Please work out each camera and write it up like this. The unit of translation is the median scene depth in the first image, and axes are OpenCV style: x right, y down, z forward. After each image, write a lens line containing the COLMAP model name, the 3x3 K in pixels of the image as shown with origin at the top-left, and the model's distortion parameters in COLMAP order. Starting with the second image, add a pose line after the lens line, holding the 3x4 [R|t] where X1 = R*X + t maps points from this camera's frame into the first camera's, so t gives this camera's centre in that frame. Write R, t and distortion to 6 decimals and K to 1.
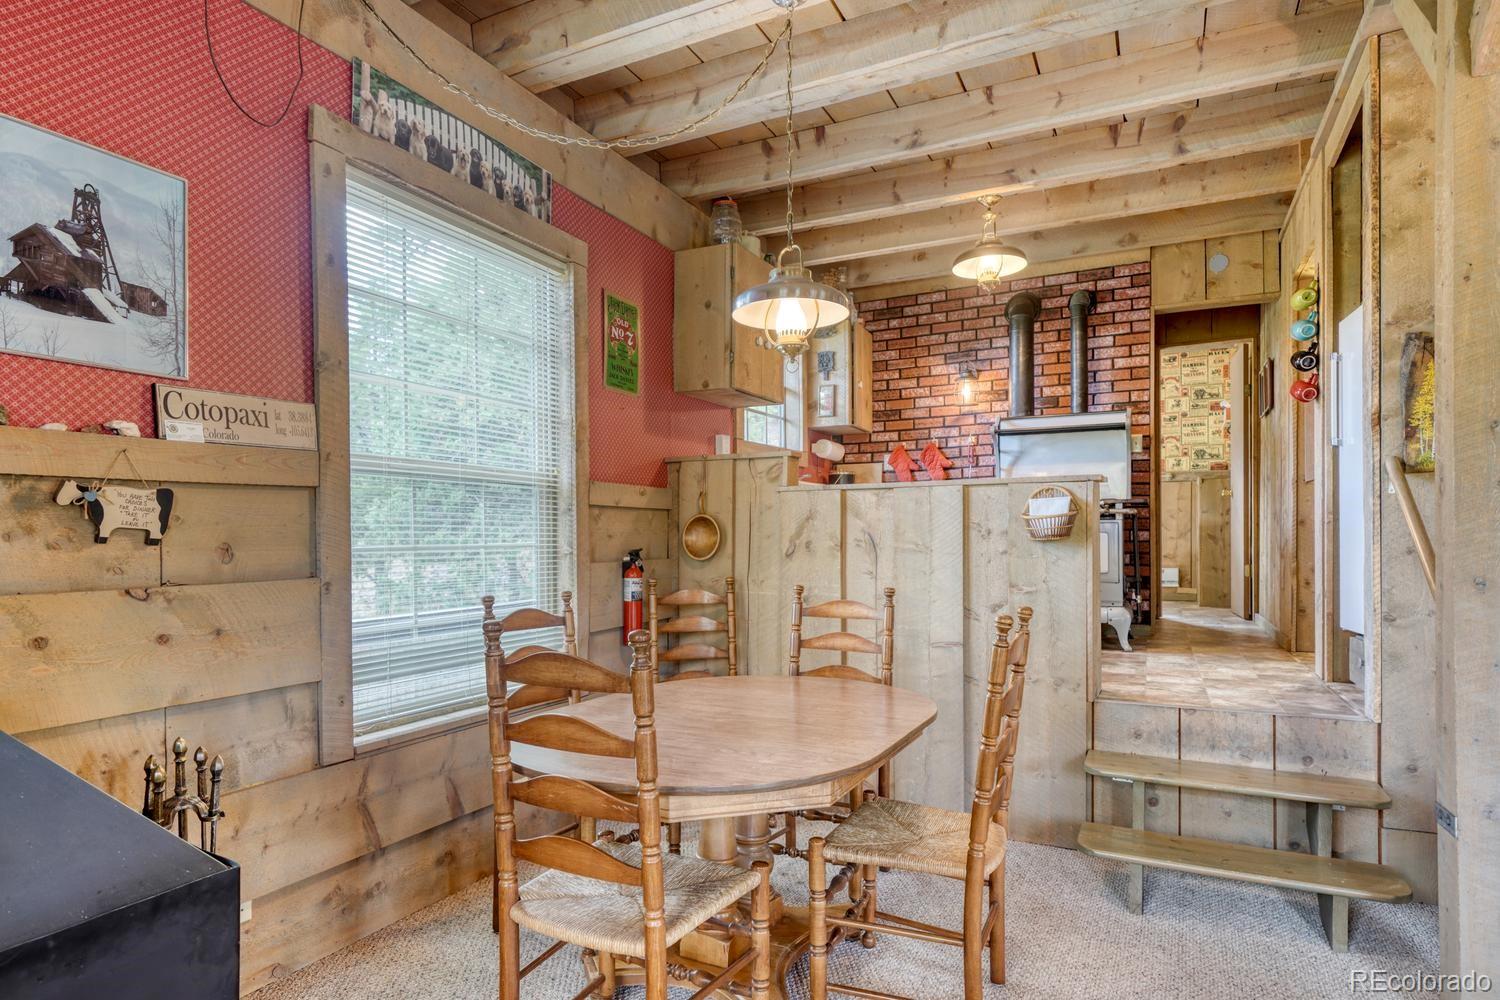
lens RADIAL K [[847.1, 0, 720.2], [0, 847.1, 542.4], [0, 0, 1]] dist [0.001786, -0.000161]
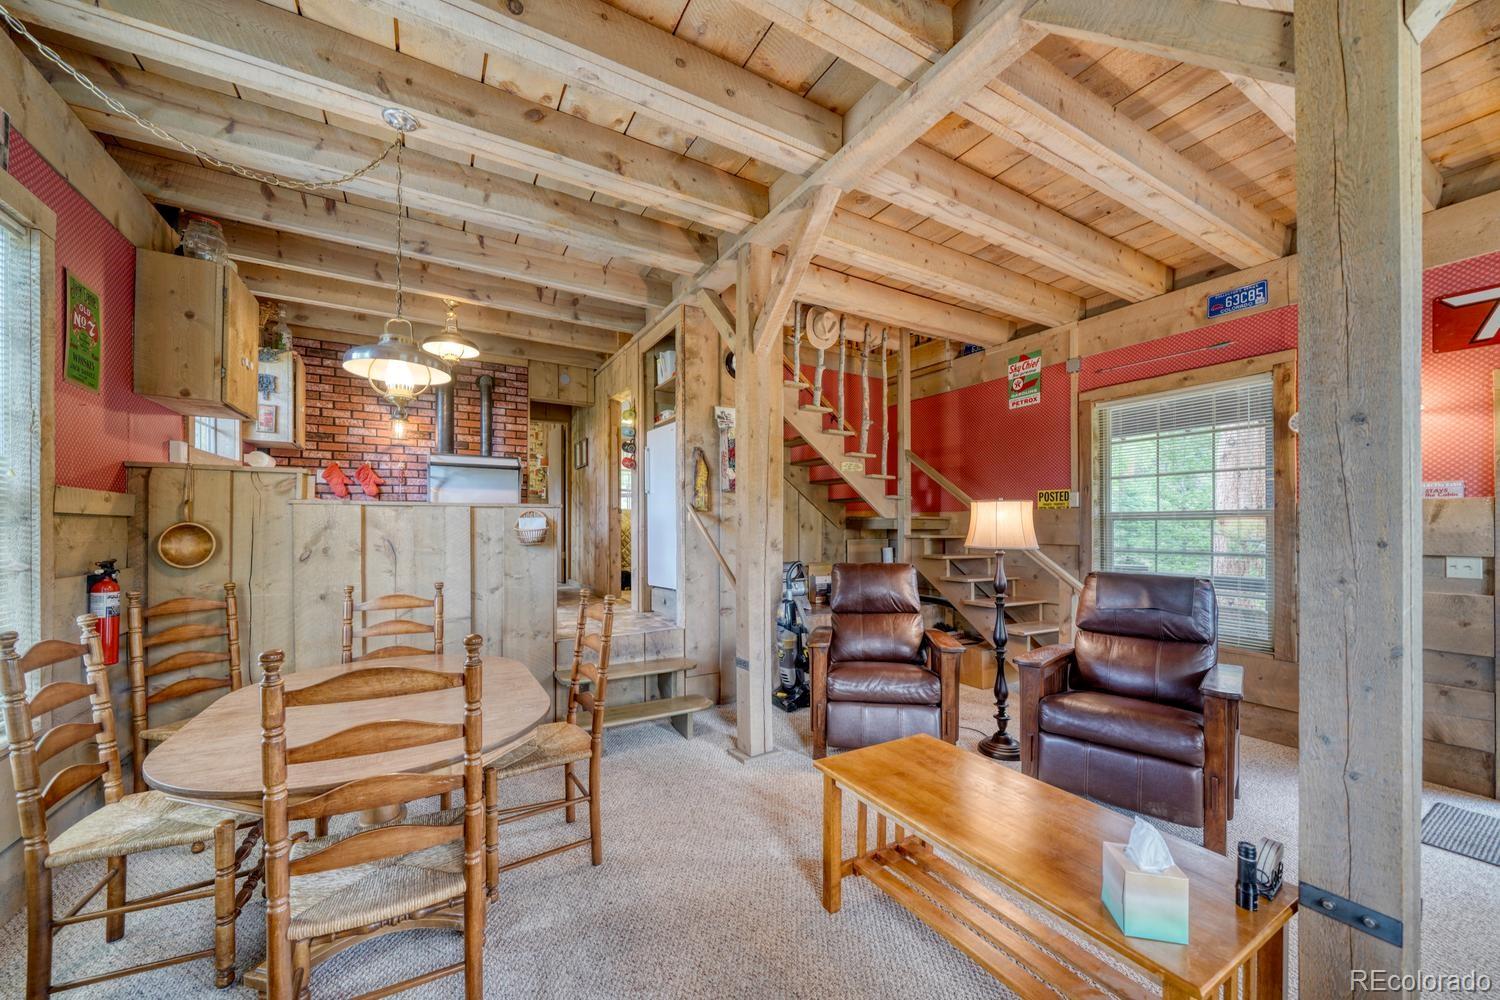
lens RADIAL K [[567.2, 0, 757.5], [0, 567.2, 527.1], [0, 0, 1]] dist [-0.002604, 0.000072]
pose [[0.524676, 0.006057, 0.851281, -0.233160], [0.001783, 0.999965, -0.008215, -0.020181], [-0.851300, 0.005828, 0.524646, 0.069297]]
